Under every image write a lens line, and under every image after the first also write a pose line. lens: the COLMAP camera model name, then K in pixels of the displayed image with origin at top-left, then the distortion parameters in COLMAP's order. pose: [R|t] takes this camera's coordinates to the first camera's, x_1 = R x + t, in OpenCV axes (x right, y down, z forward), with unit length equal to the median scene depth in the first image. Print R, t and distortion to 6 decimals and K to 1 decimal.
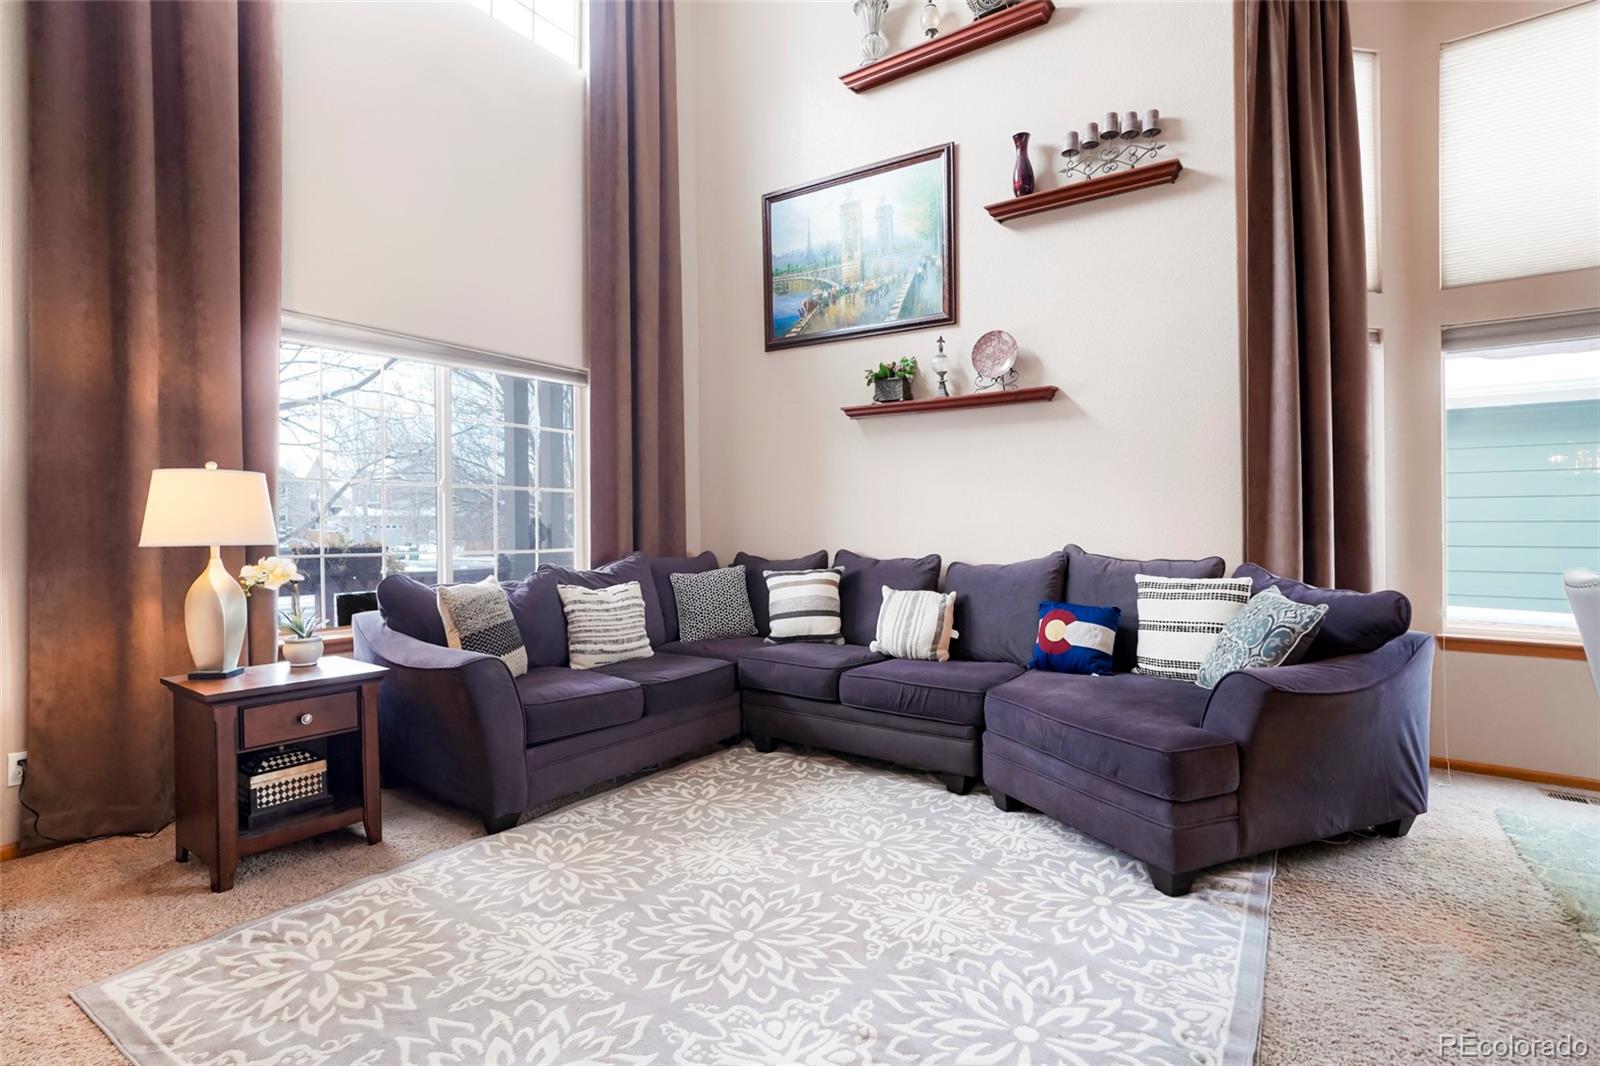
lens RADIAL K [[758.5, 0, 796.7], [0, 758.5, 523.8], [0, 0, 1]] dist [-0.055514, 0.026481]
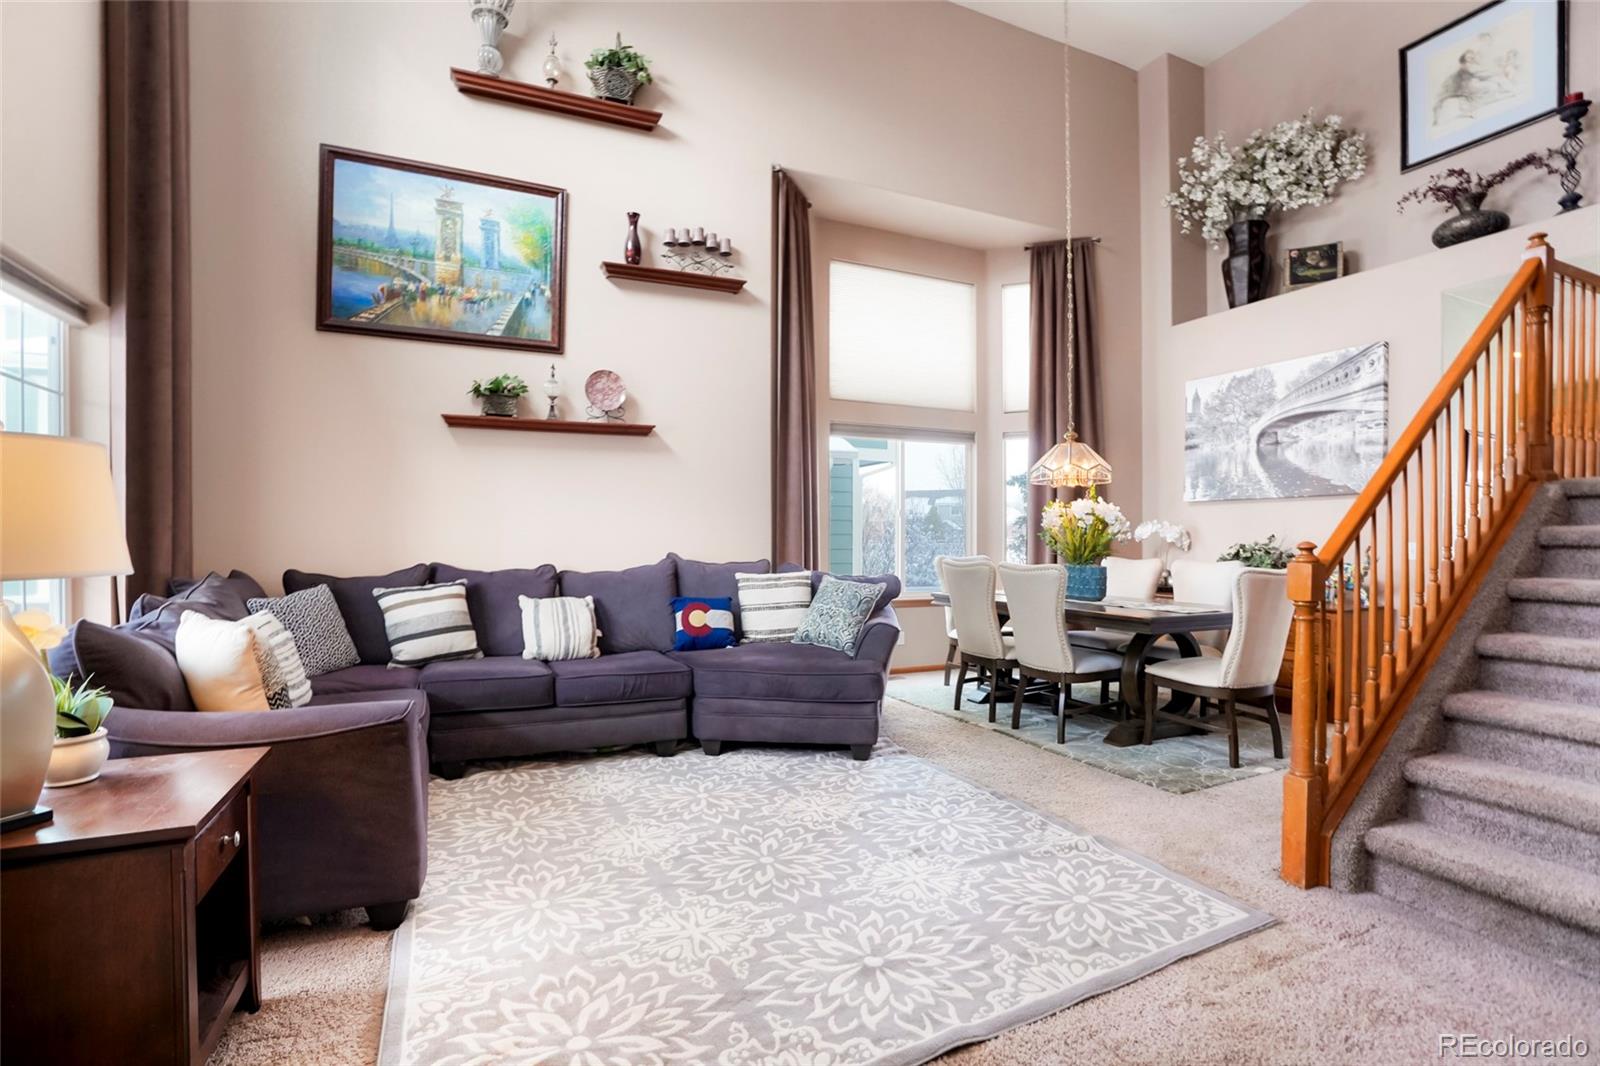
lens RADIAL K [[758.5, 0, 796.7], [0, 758.5, 523.8], [0, 0, 1]] dist [-0.055514, 0.026481]
pose [[0.513810, 0.012829, 0.857808, -0.654344], [-0.006858, 0.999918, -0.010847, -0.009048], [-0.857877, -0.000310, 0.513856, 0.162311]]
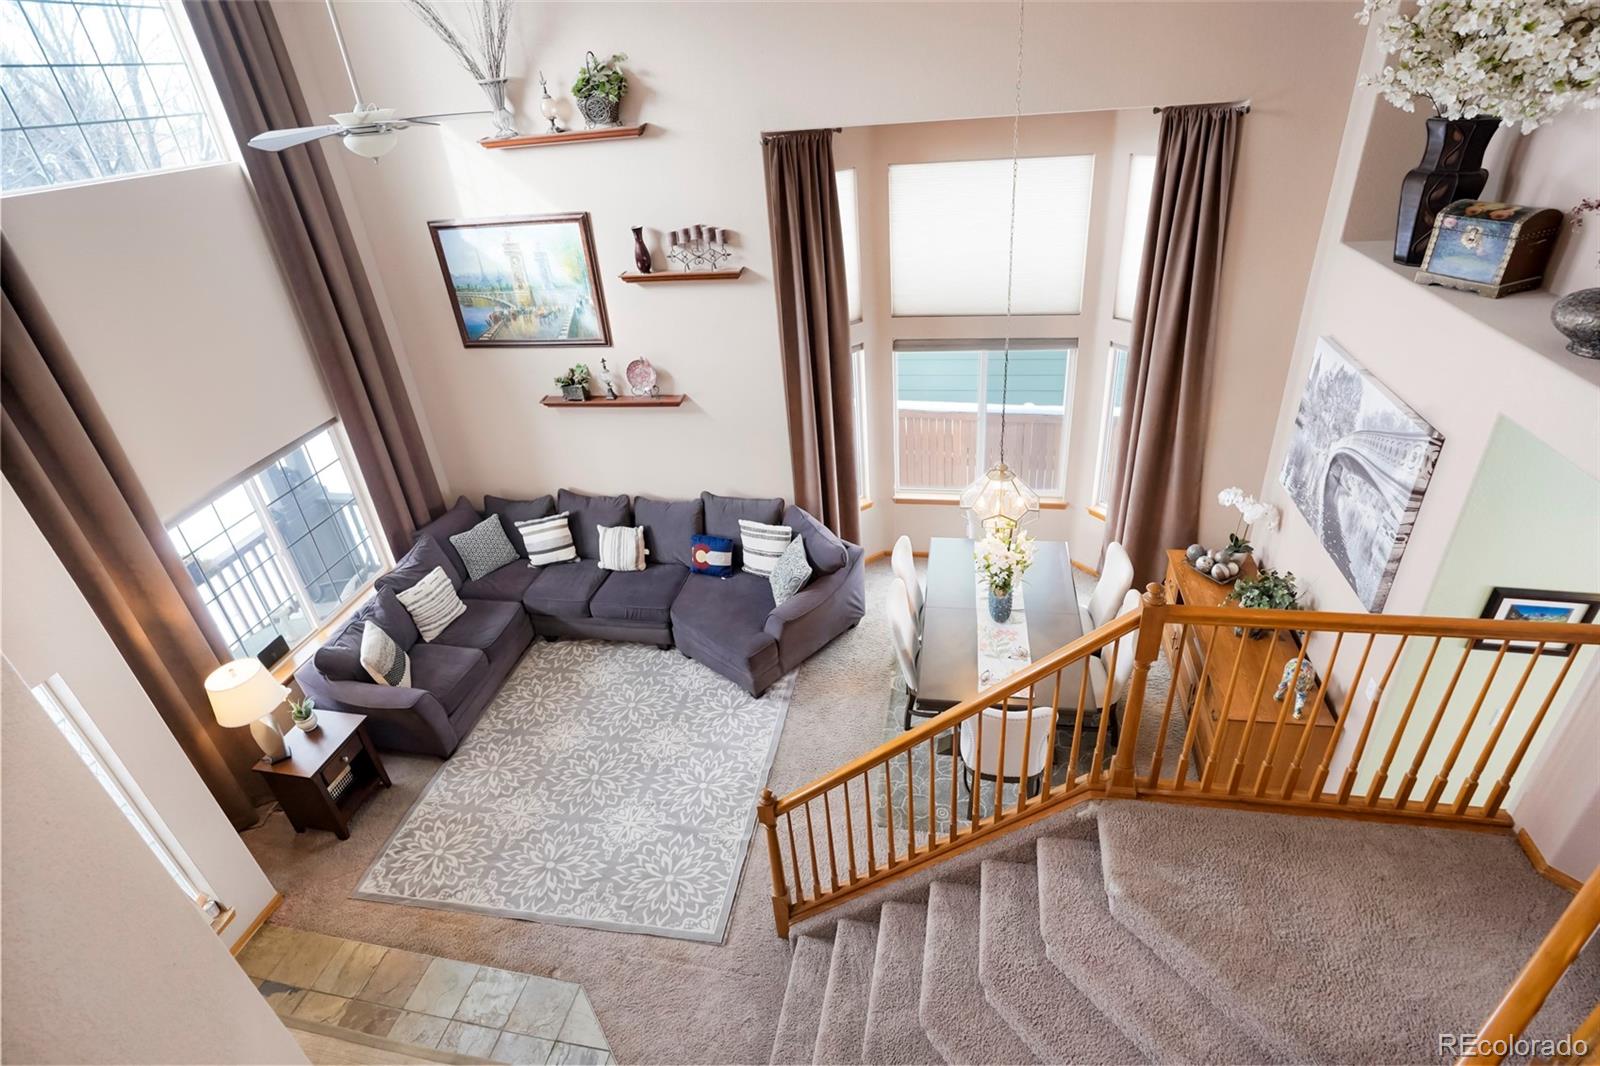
lens RADIAL K [[812.7, 0, 774.2], [0, 812.7, 525.8], [0, 0, 1]] dist [-0.050388, 0.028222]
pose [[0.919115, -0.260064, 0.295964, -0.056942], [0.083676, 0.862910, 0.498382, -0.835046], [-0.385002, -0.433305, 0.814874, -0.608264]]
